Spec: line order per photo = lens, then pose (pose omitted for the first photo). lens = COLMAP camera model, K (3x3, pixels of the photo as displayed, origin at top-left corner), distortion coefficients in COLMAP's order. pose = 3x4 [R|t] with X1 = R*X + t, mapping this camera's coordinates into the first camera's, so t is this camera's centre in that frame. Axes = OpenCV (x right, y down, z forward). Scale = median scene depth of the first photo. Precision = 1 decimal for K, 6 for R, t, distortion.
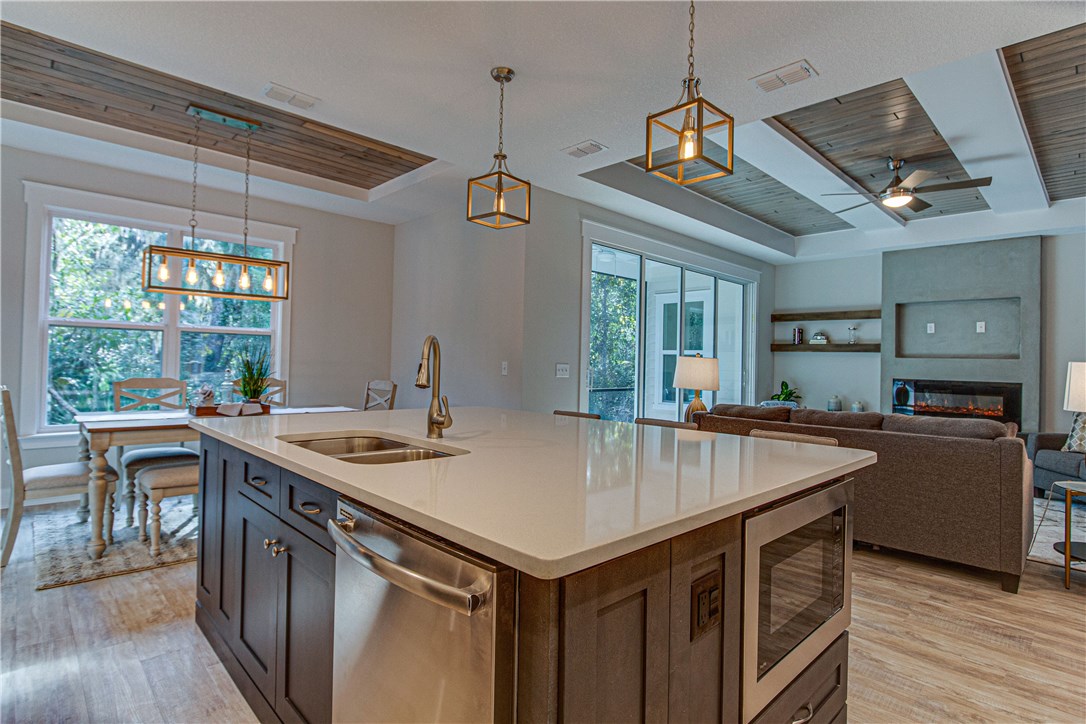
lens RADIAL K [[565.8, 0, 543.8], [0, 565.8, 356.9], [0, 0, 1]] dist [0.000499, 0.000807]
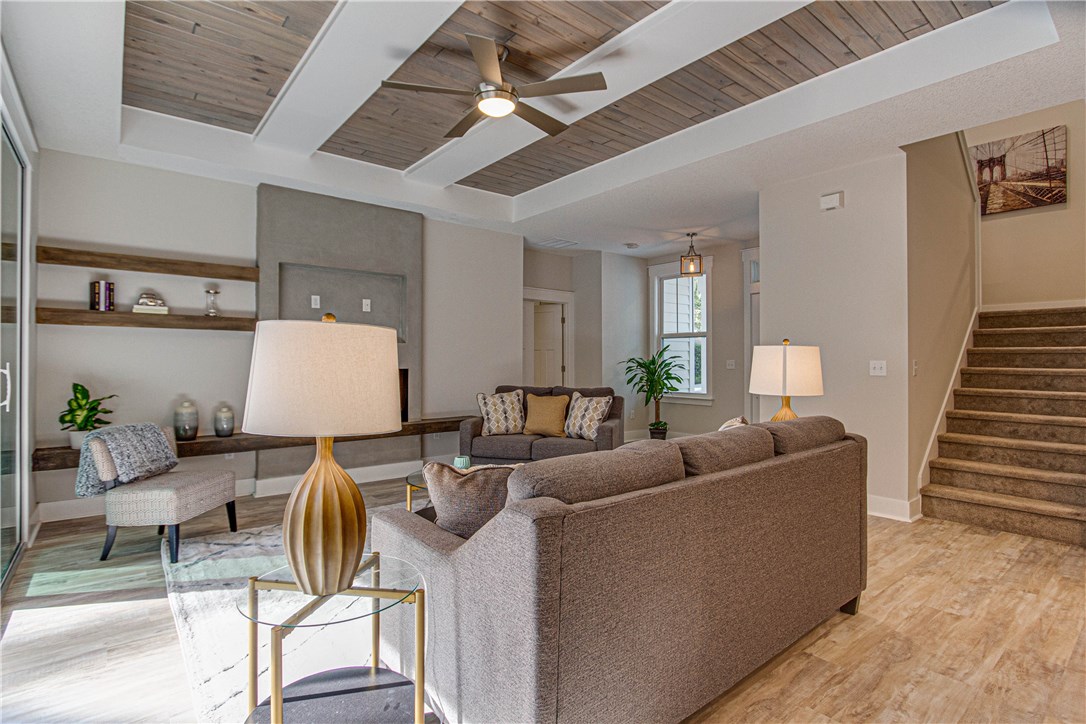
lens RADIAL K [[536.2, 0, 539.6], [0, 536.2, 354.7], [0, 0, 1]] dist [-0.017409, 0.000820]
pose [[0.090886, -0.014785, 0.995752, -0.009518], [-0.011406, 0.999809, 0.015886, 0.006033], [-0.995796, -0.012801, 0.090700, 0.616159]]
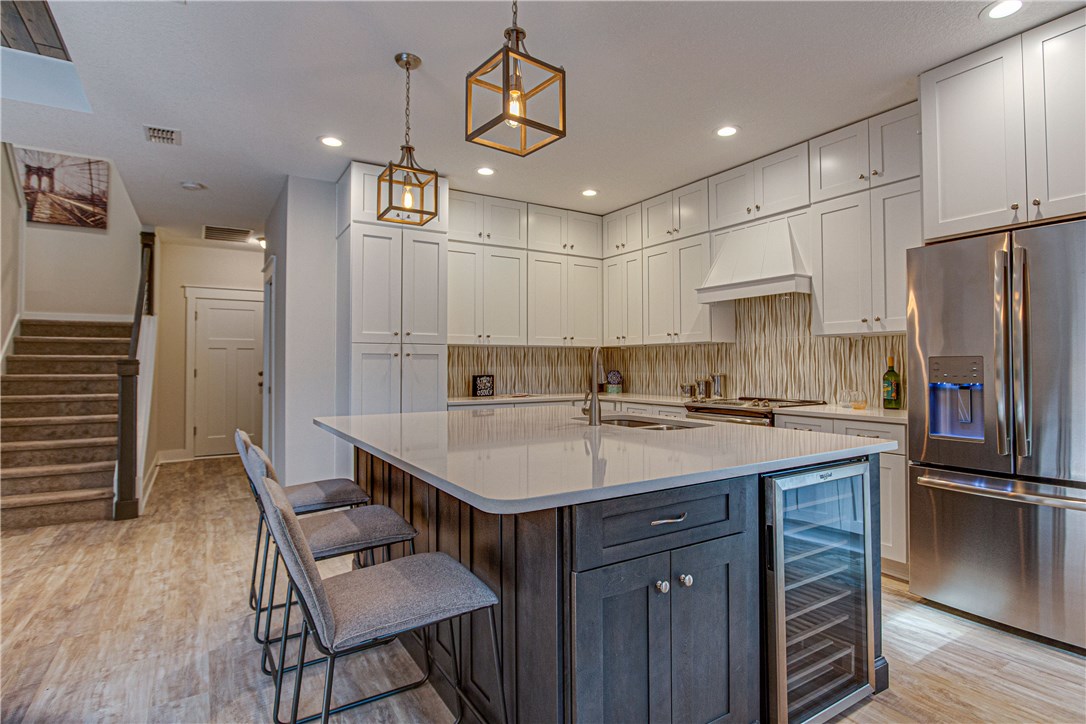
lens RADIAL K [[536.2, 0, 539.6], [0, 536.2, 354.7], [0, 0, 1]] dist [-0.017409, 0.000820]
pose [[-0.980717, -0.016322, 0.194750, -0.090287], [-0.021949, 0.999401, -0.026769, 0.004099], [-0.194196, -0.030528, -0.980488, 0.664093]]
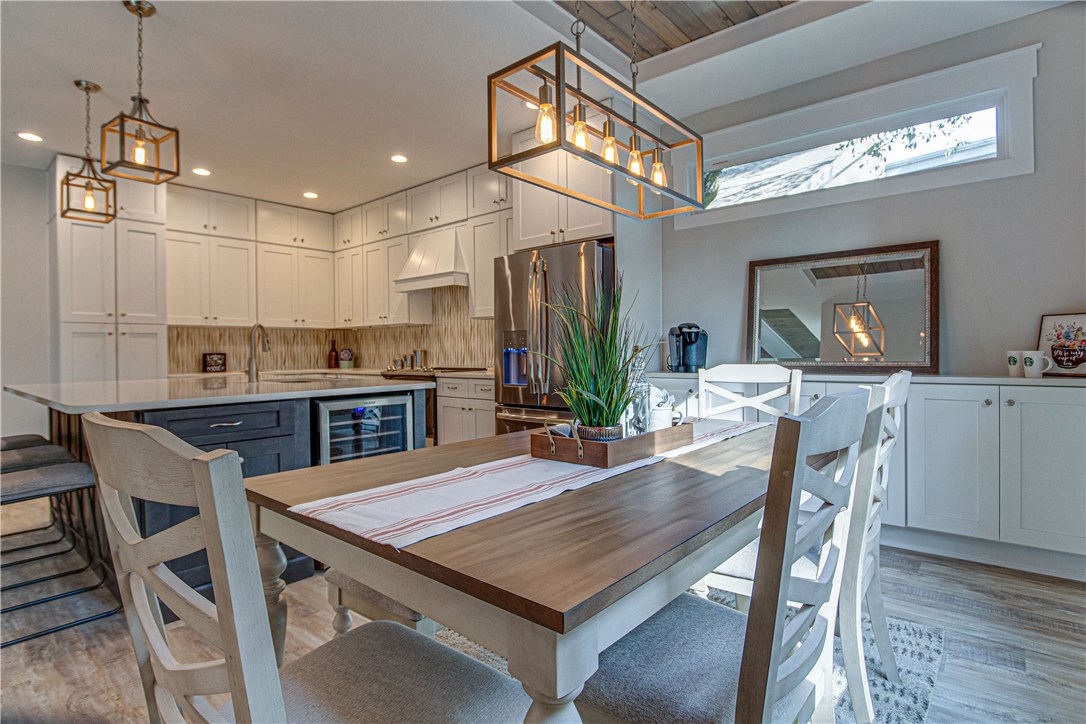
lens RADIAL K [[551.7, 0, 543.0], [0, 551.7, 356.3], [0, 0, 1]] dist [-0.018274, 0.001647]
pose [[-0.995403, -0.008739, -0.095378, -0.272398], [-0.008064, 0.999940, -0.007460, 0.019518], [0.095437, -0.006656, -0.995413, 0.820256]]
